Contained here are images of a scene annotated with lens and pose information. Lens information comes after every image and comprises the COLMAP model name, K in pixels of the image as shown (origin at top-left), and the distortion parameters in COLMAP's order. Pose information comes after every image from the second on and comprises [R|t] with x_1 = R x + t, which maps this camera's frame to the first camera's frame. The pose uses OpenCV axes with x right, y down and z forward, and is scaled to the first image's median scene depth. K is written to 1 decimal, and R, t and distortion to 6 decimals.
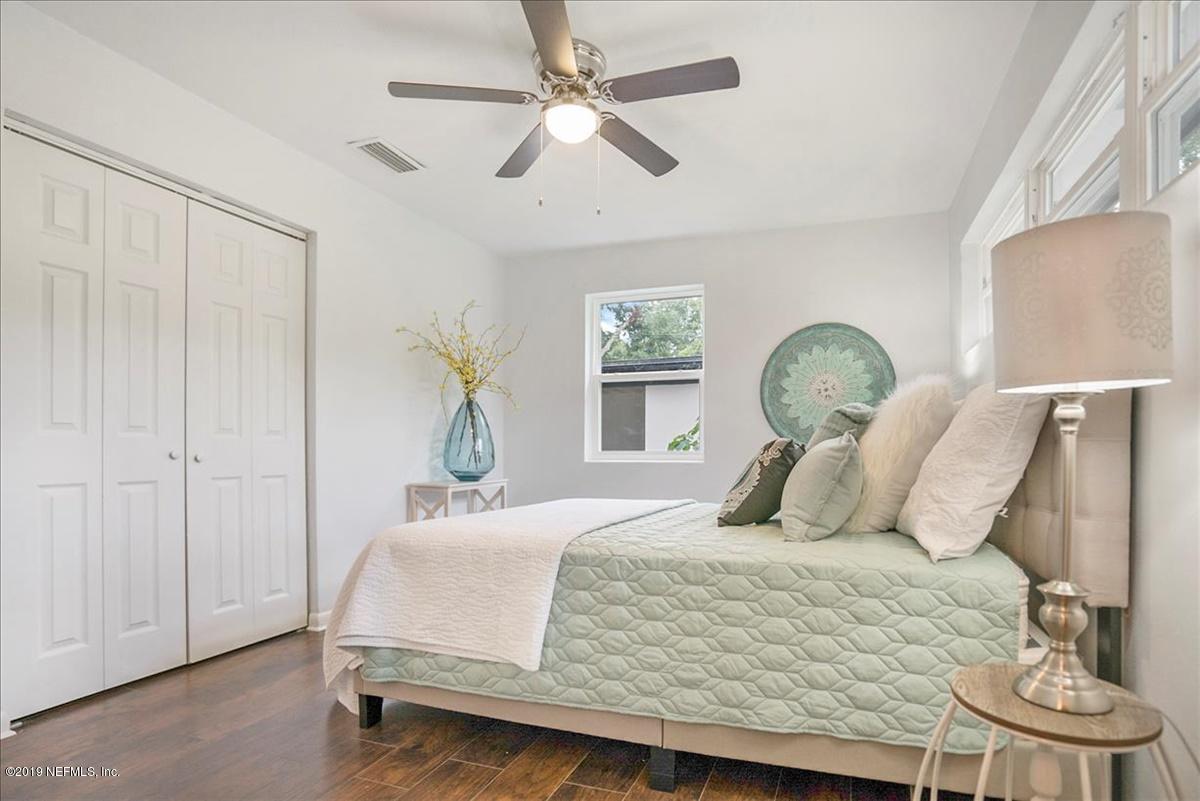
lens RADIAL K [[558.9, 0, 604.4], [0, 558.9, 455.5], [0, 0, 1]] dist [-0.025807, -0.000150]
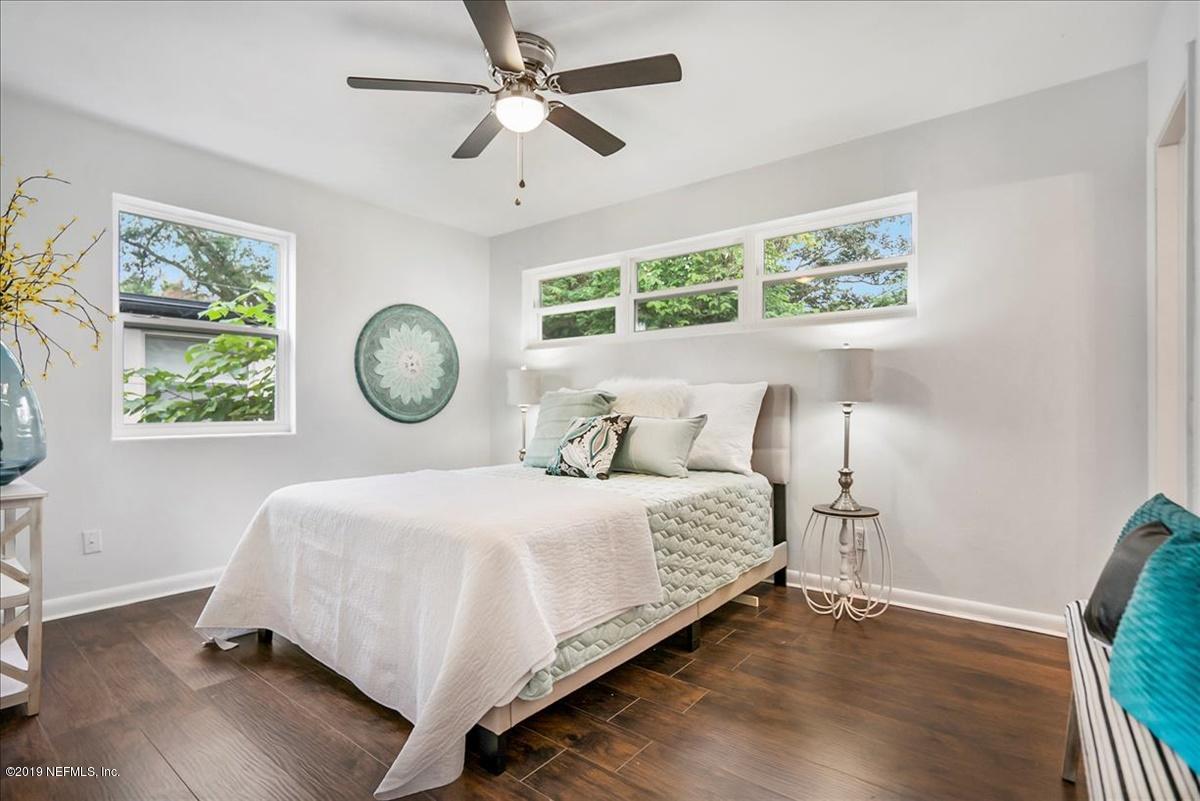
lens RADIAL K [[558.9, 0, 600.6], [0, 558.9, 411.9], [0, 0, 1]] dist [-0.025807, -0.000150]
pose [[0.351795, -0.002367, 0.936074, -0.520084], [0.011057, 0.999938, -0.001627, -0.017301], [-0.936012, 0.010922, 0.351800, 0.257506]]
